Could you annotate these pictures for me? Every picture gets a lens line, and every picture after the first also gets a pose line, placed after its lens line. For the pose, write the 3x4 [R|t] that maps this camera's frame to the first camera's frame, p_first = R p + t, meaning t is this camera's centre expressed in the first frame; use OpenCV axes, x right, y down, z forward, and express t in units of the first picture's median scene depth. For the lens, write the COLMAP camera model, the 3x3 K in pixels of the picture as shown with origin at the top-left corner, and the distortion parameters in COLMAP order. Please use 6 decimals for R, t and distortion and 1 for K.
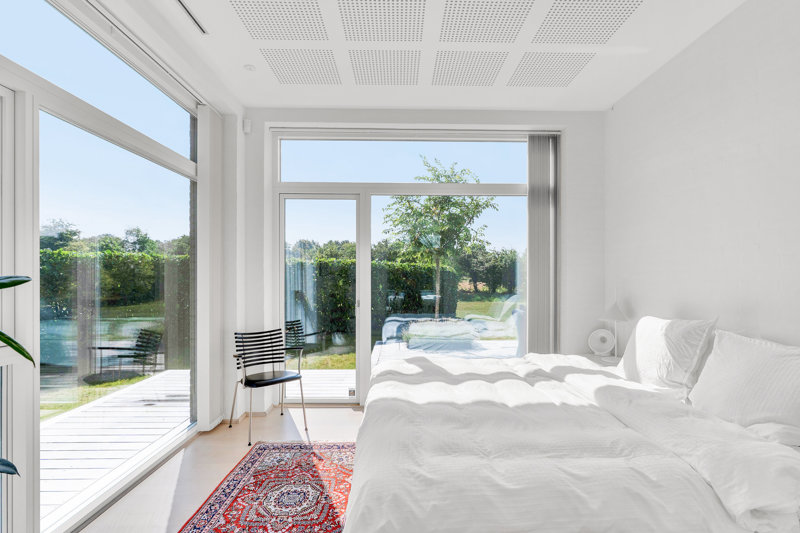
lens RADIAL K [[402.5, 0, 403.3], [0, 402.5, 270.3], [0, 0, 1]] dist [0.004854, 0.000560]
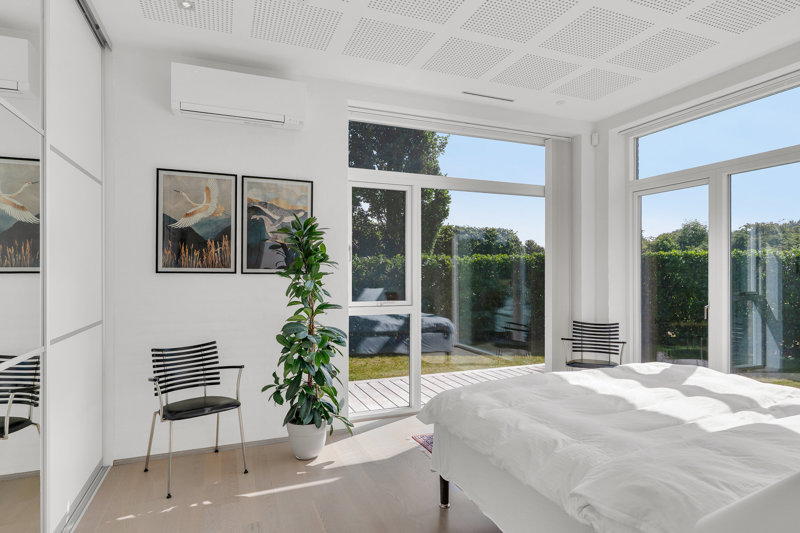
lens RADIAL K [[440.1, 0, 398.5], [0, 440.1, 272.1], [0, 0, 1]] dist [-0.002324, 0.001275]
pose [[0.354585, 0.001600, -0.935022, 0.609352], [0.015351, 0.999854, 0.007532, -0.005299], [0.934898, -0.017024, 0.354509, 0.050479]]
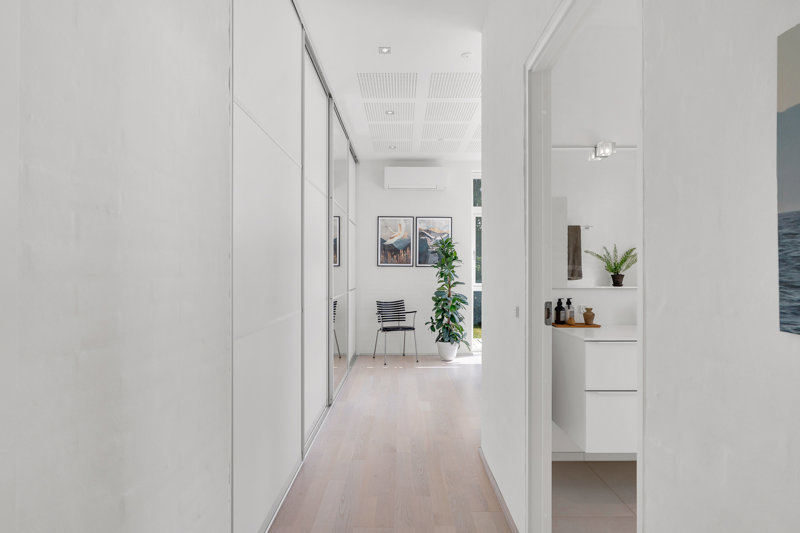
lens RADIAL K [[402.5, 0, 400.0], [0, 402.5, 268.0], [0, 0, 1]] dist [0.004854, 0.000560]
pose [[-0.029371, -0.003913, -0.999561, 1.154381], [0.015691, 0.999867, -0.004375, 0.008205], [0.999445, -0.015812, -0.029306, 0.052467]]
